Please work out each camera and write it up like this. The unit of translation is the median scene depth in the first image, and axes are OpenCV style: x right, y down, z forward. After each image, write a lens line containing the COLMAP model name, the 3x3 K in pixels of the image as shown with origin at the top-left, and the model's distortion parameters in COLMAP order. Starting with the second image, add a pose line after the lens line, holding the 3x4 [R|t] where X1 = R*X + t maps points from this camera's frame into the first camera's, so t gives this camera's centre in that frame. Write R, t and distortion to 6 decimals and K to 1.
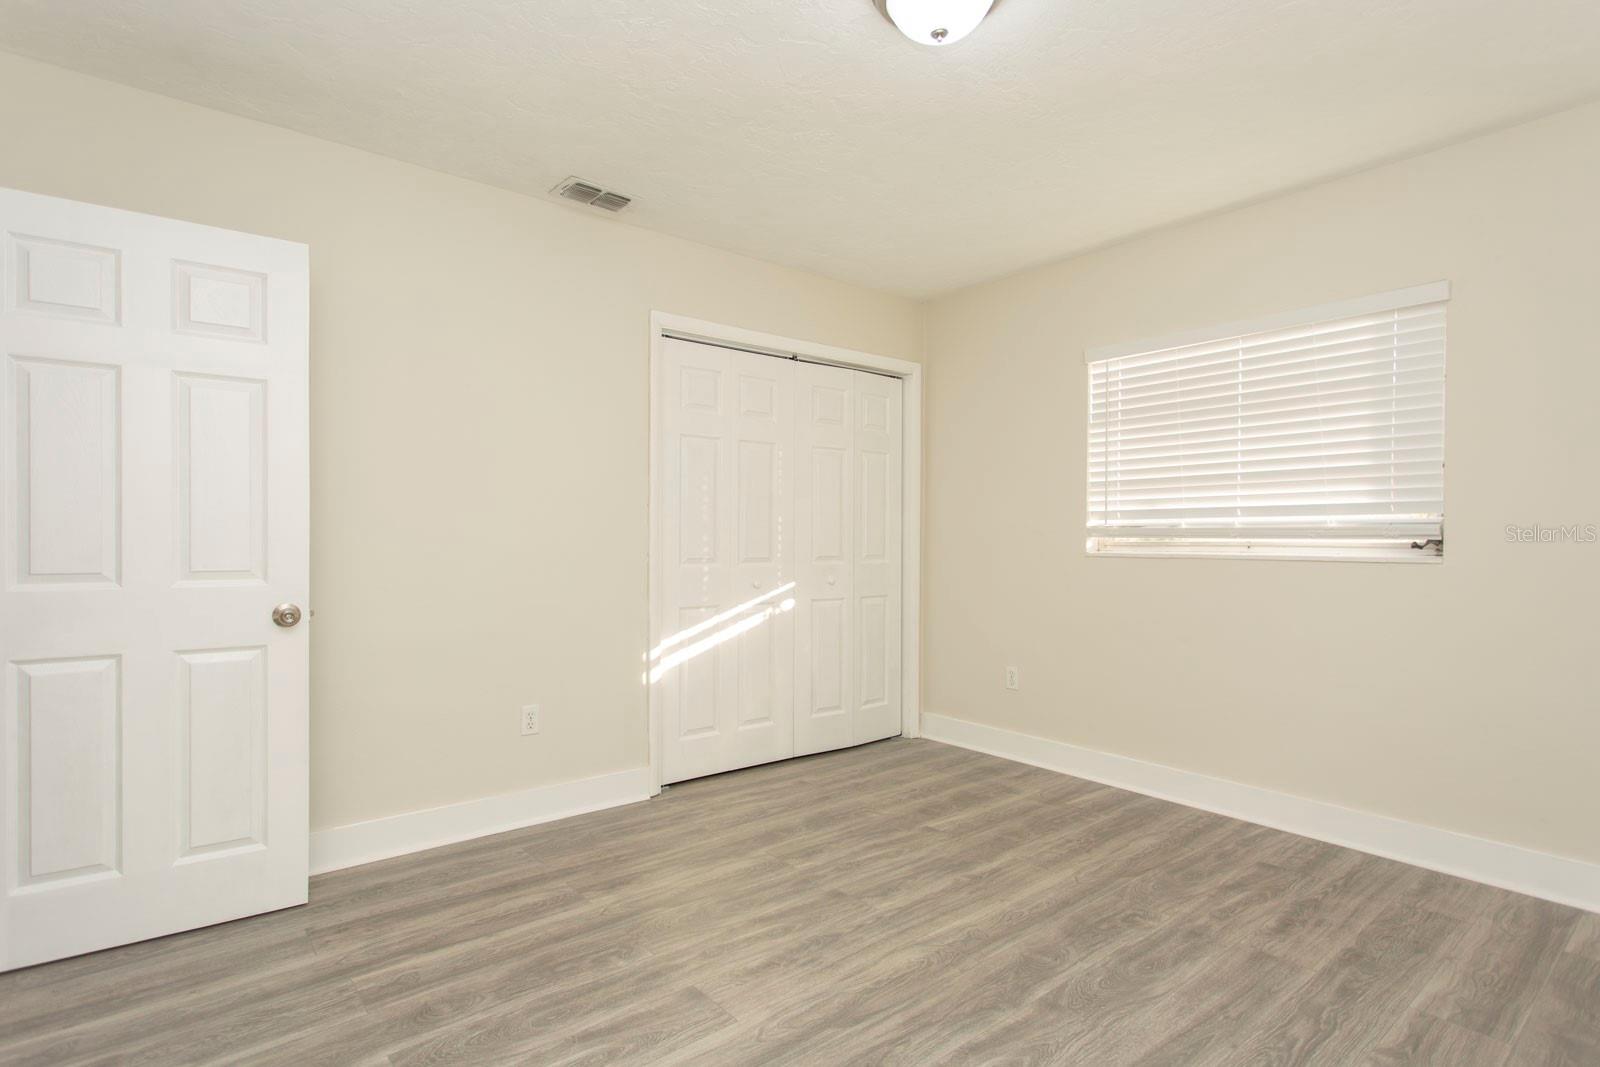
lens RADIAL K [[780.2, 0, 772.6], [0, 780.2, 541.3], [0, 0, 1]] dist [-0.000311, 0.001839]
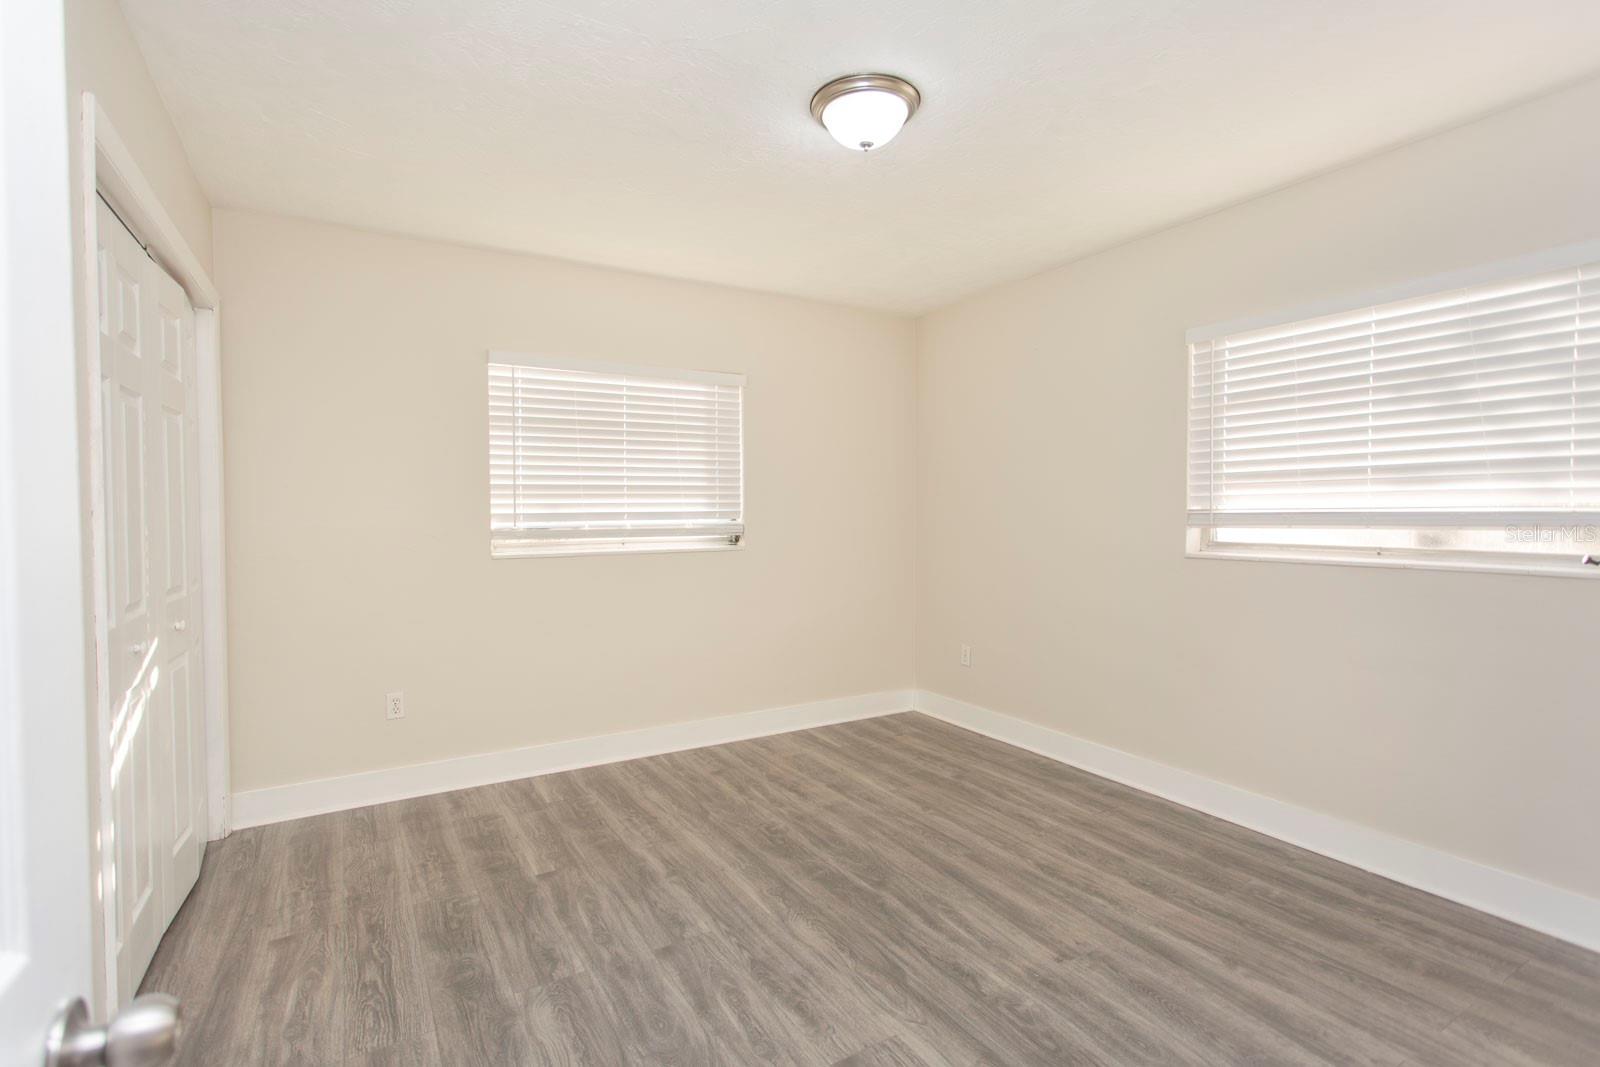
lens RADIAL K [[780.2, 0, 795.7], [0, 780.2, 542.4], [0, 0, 1]] dist [-0.000311, 0.001839]
pose [[0.132715, -0.044458, 0.990157, -0.668439], [0.010695, 0.999000, 0.043422, -0.052443], [-0.991096, 0.004827, 0.133058, 0.627694]]
